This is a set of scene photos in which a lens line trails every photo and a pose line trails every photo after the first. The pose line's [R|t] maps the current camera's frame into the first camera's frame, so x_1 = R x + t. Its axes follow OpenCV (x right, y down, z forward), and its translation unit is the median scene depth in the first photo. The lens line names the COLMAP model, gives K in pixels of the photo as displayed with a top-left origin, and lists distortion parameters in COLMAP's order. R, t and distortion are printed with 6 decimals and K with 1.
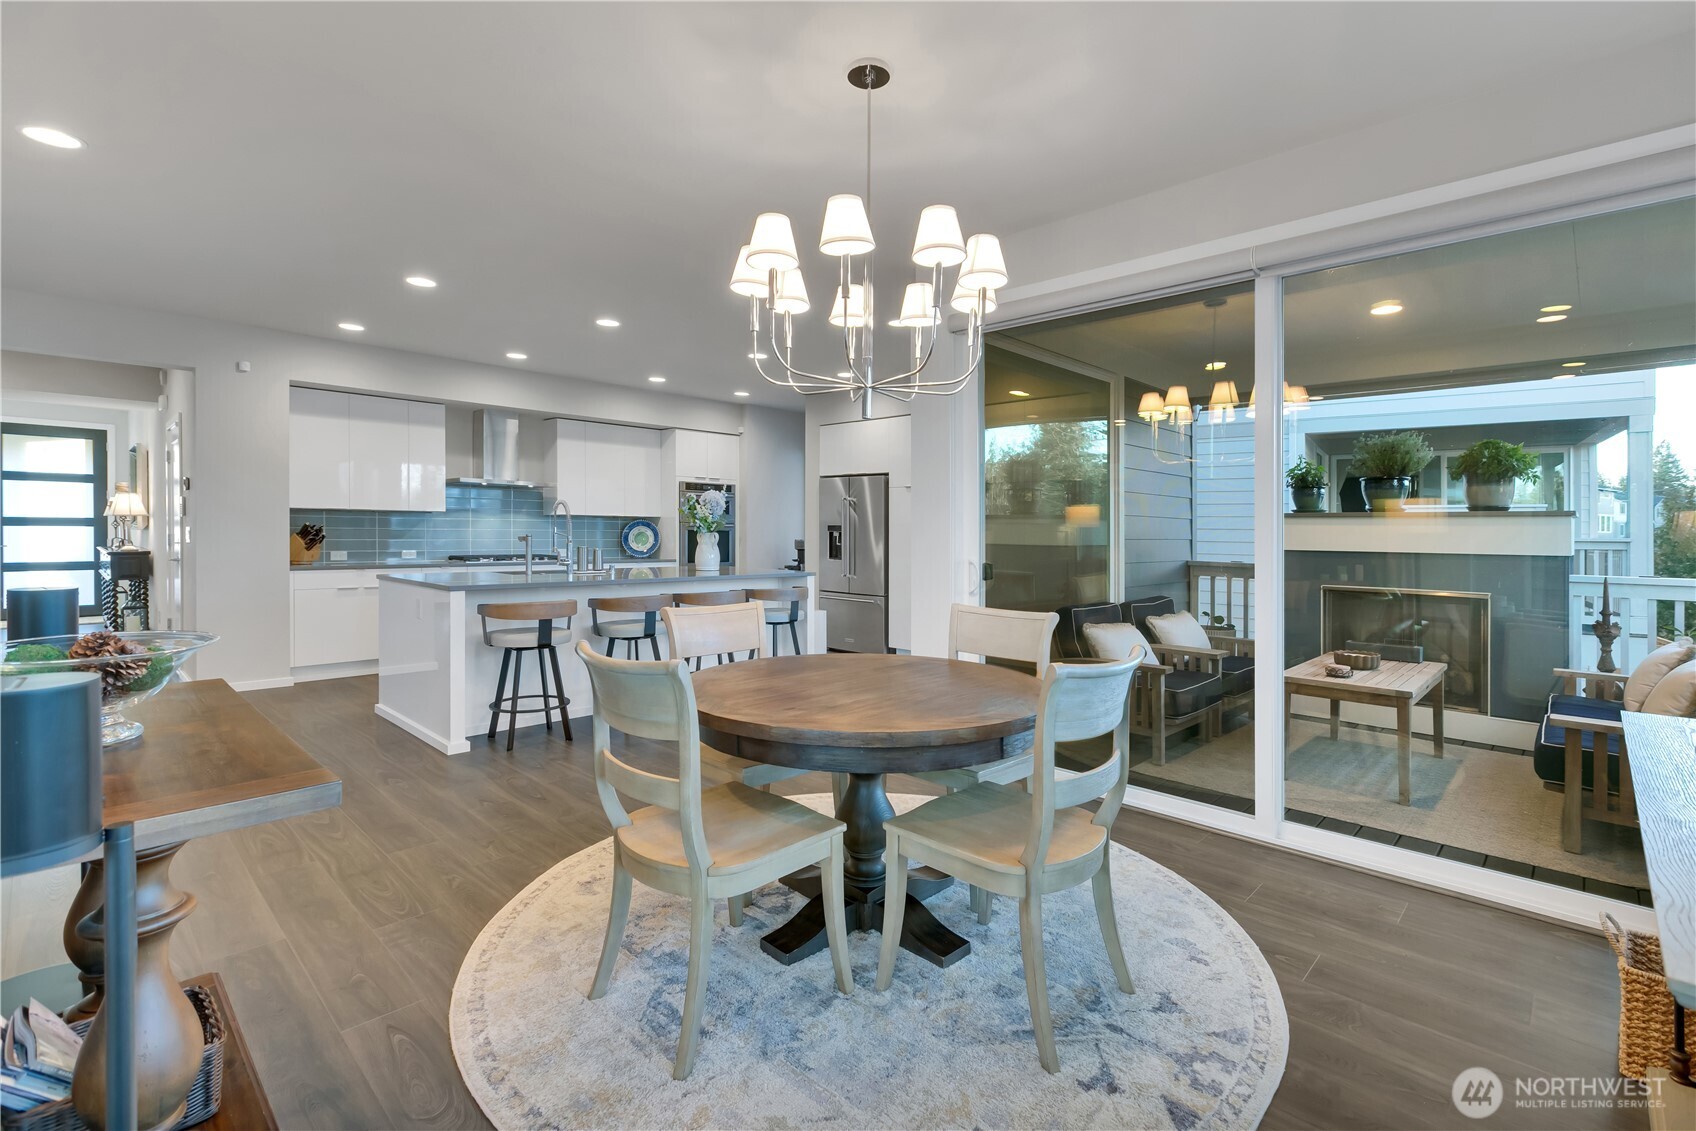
lens RADIAL K [[776.7, 0, 866.0], [0, 776.7, 553.3], [0, 0, 1]] dist [-0.001073, 0.001771]
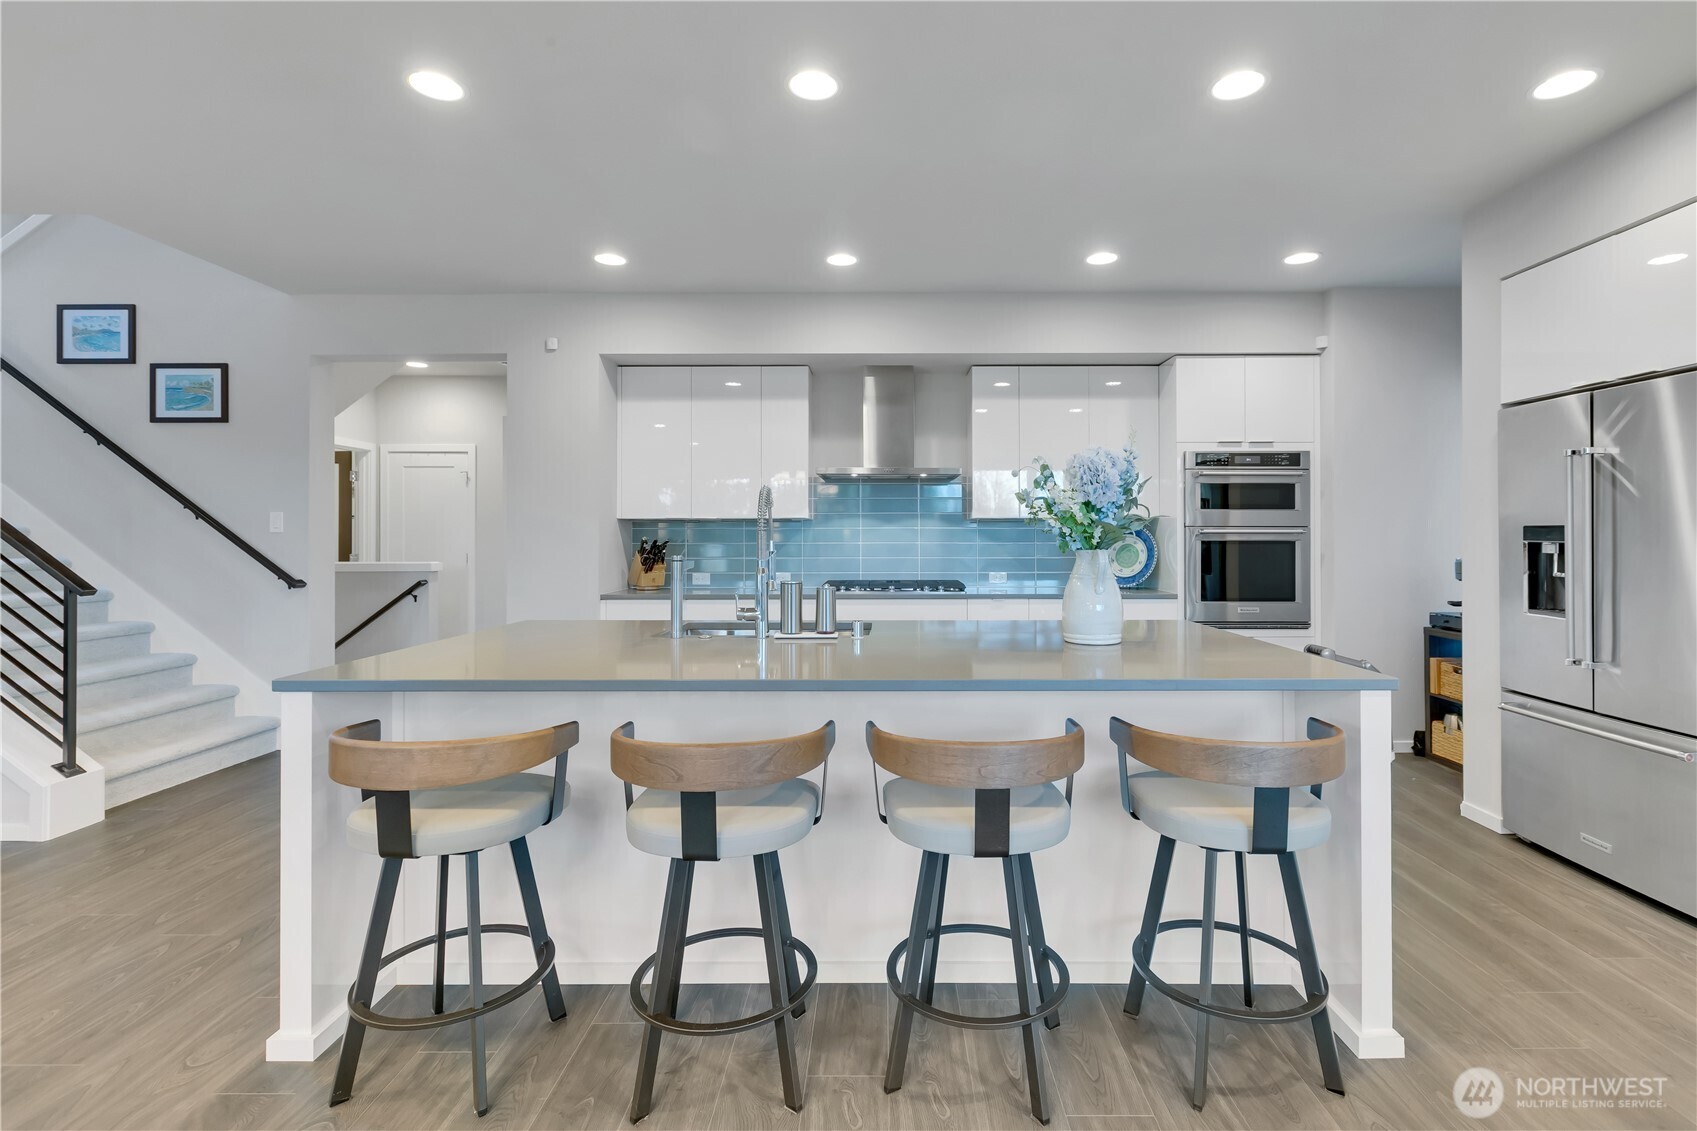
lens RADIAL K [[802.6, 0, 871.9], [0, 802.6, 532.1], [0, 0, 1]] dist [0.000322, 0.000520]
pose [[0.686842, -0.017136, -0.726605, 0.021082], [-0.009587, 0.999421, -0.032633, -0.018043], [0.726744, 0.029379, 0.686280, 0.527778]]
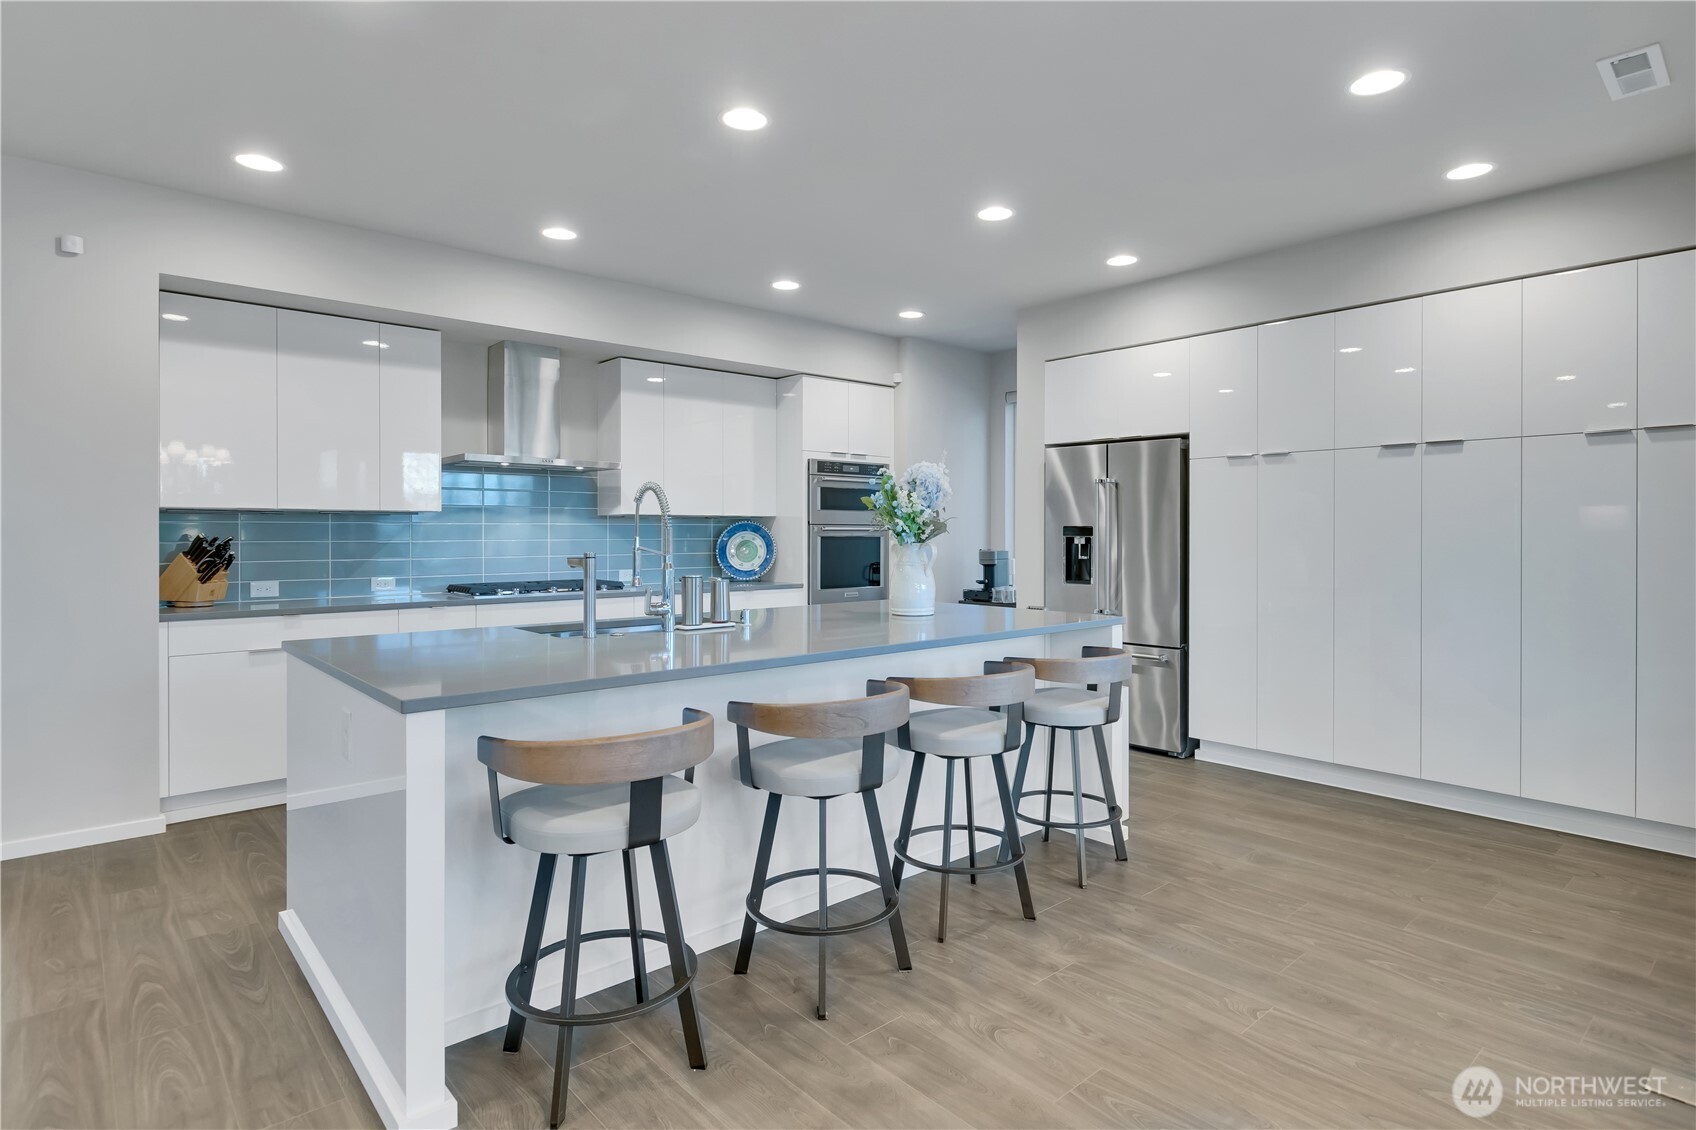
lens RADIAL K [[892.7, 0, 867.5], [0, 892.7, 536.0], [0, 0, 1]] dist [0.002281, 0.001953]
pose [[0.996902, -0.011925, -0.077739, -0.159378], [0.010028, 0.999644, -0.024742, -0.014384], [0.078006, 0.023886, 0.996667, 0.335469]]
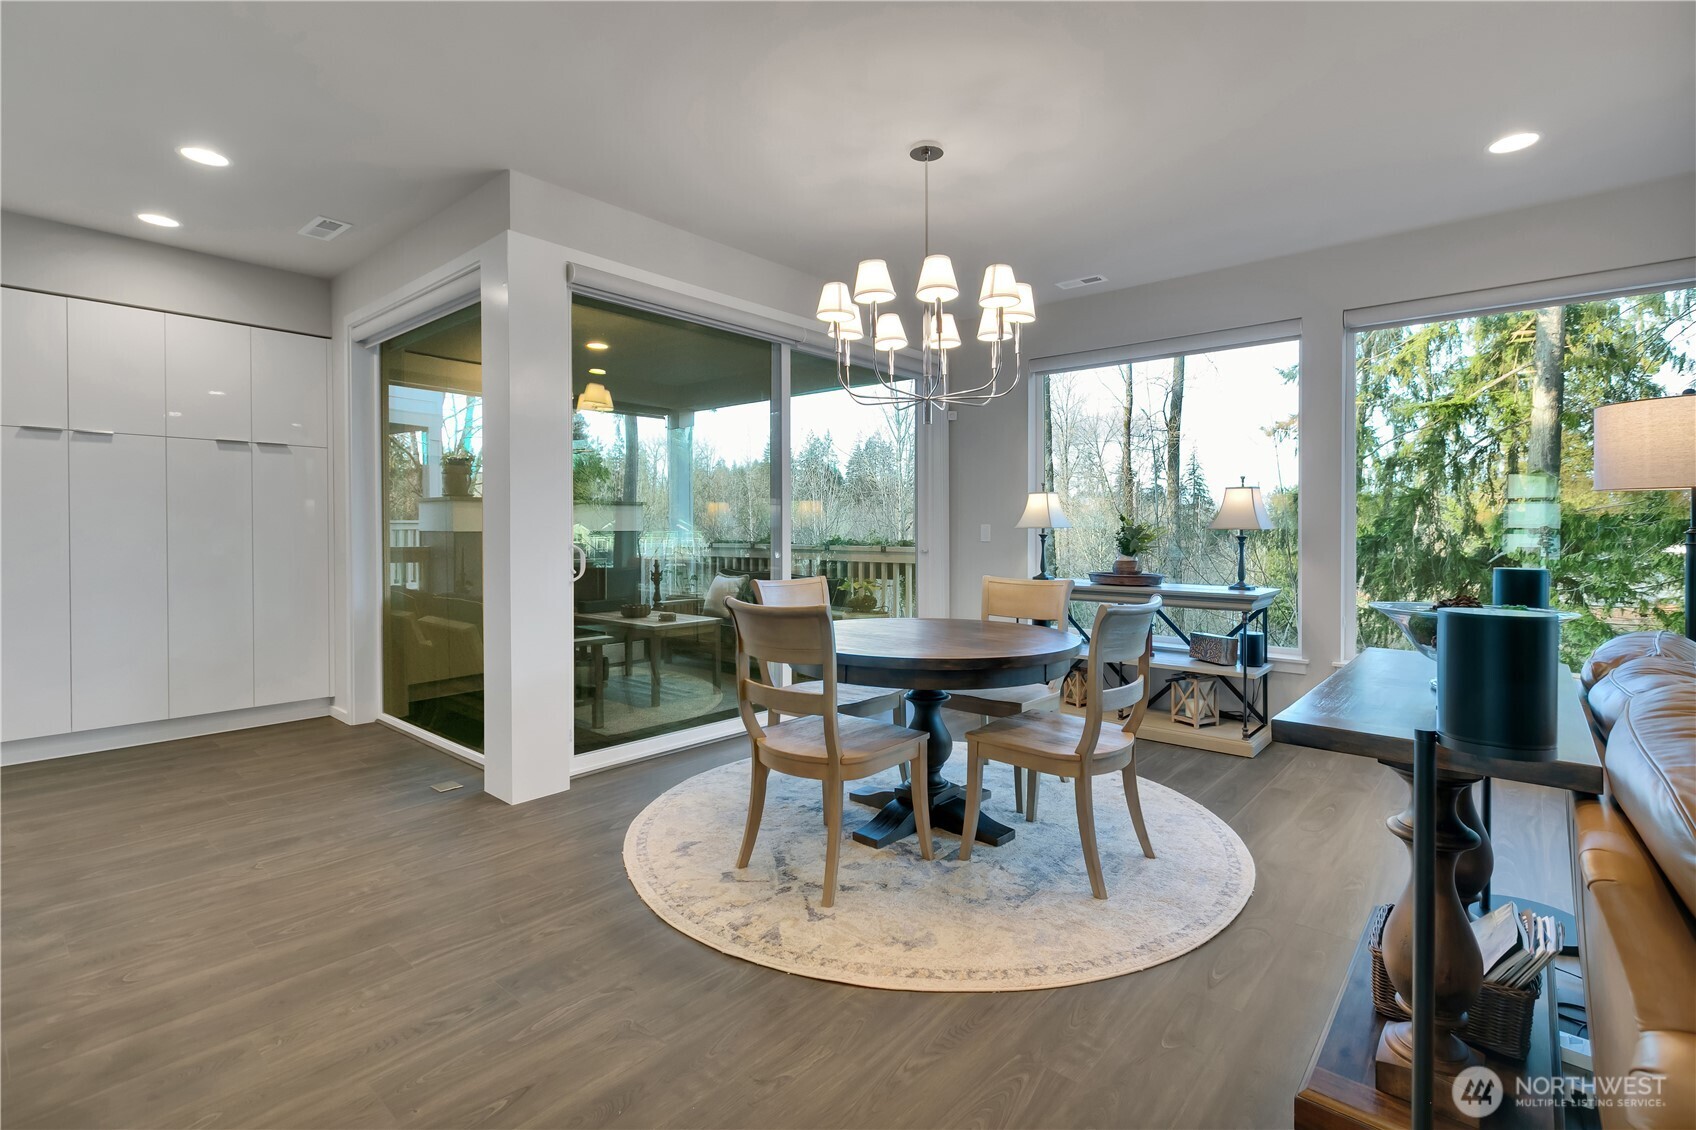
lens RADIAL K [[776.7, 0, 866.0], [0, 776.7, 552.8], [0, 0, 1]] dist [-0.001073, 0.001771]
pose [[-0.054654, -0.041268, 0.997652, -0.424393], [0.027071, 0.998717, 0.042795, -0.005851], [-0.998138, 0.029346, -0.053467, 0.398961]]
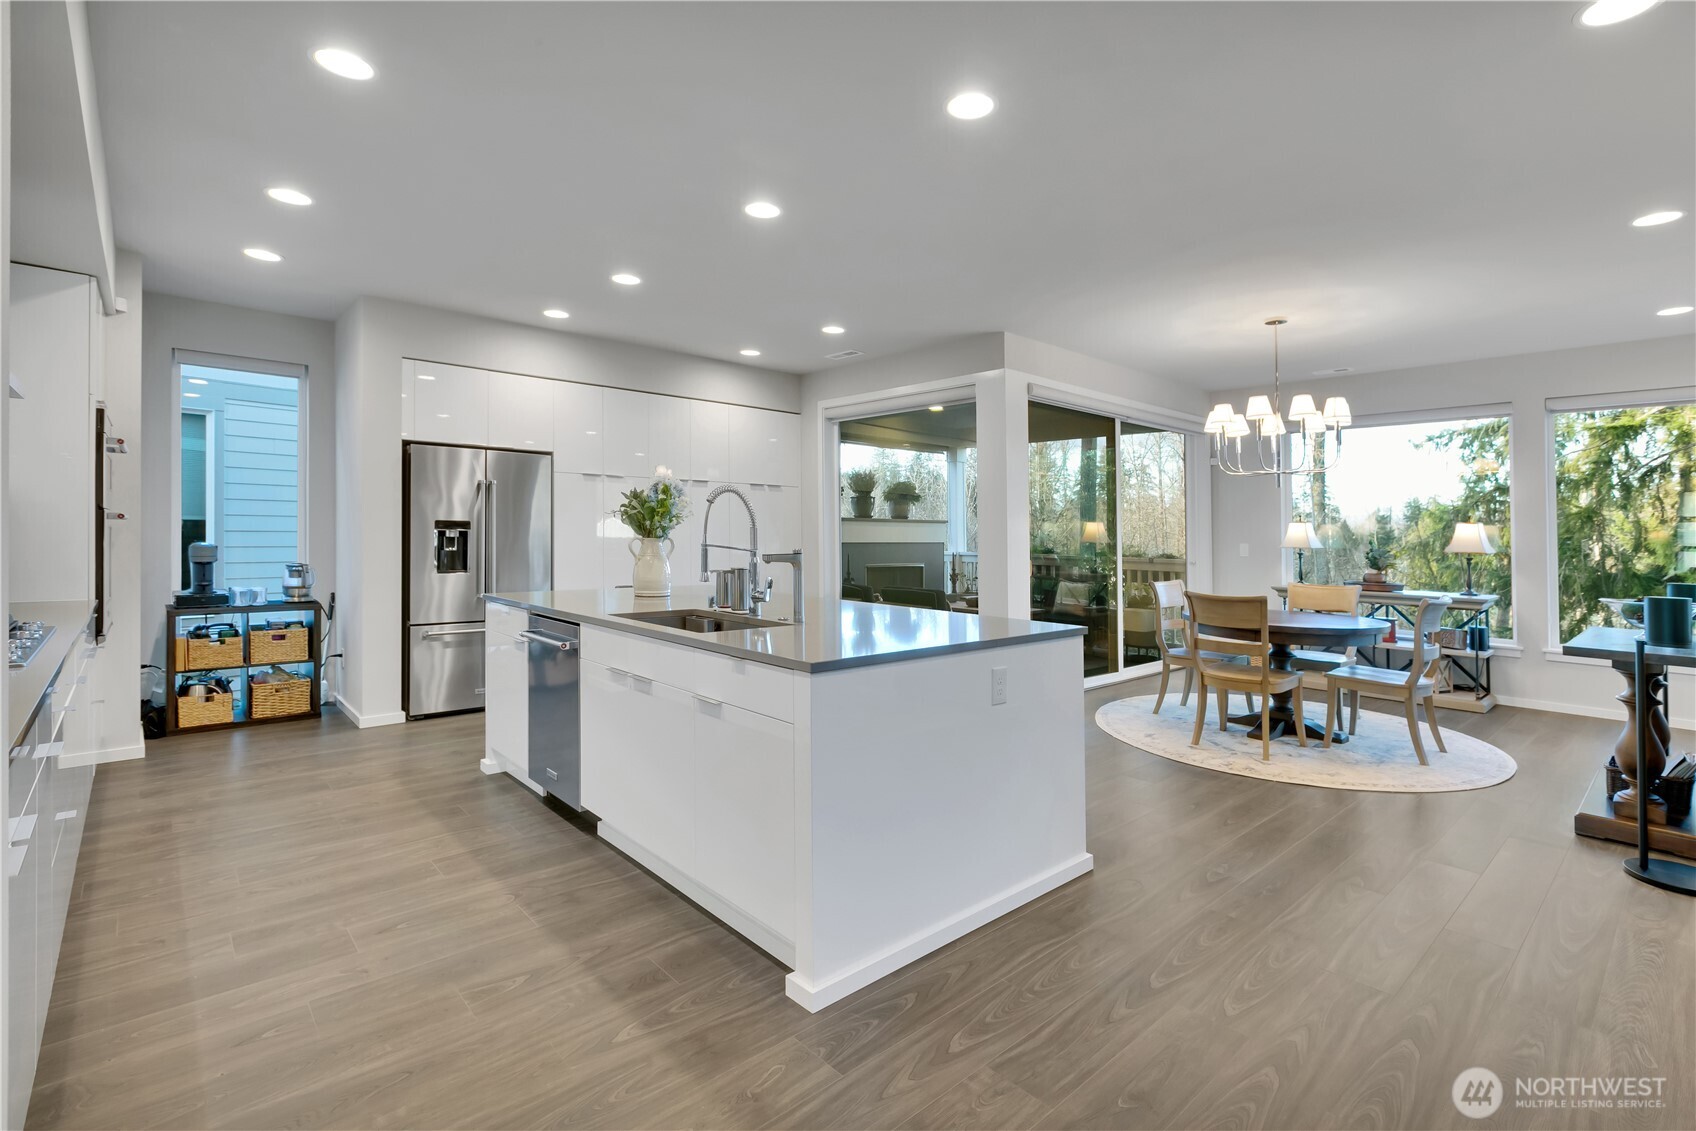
lens RADIAL K [[780.1, 0, 856.9], [0, 780.1, 531.0], [0, 0, 1]] dist [-0.003024, -0.000839]
pose [[0.071544, -0.010774, 0.997379, -0.721648], [0.013549, 0.999860, 0.009829, -0.031175], [-0.997345, 0.012810, 0.071680, 0.669300]]
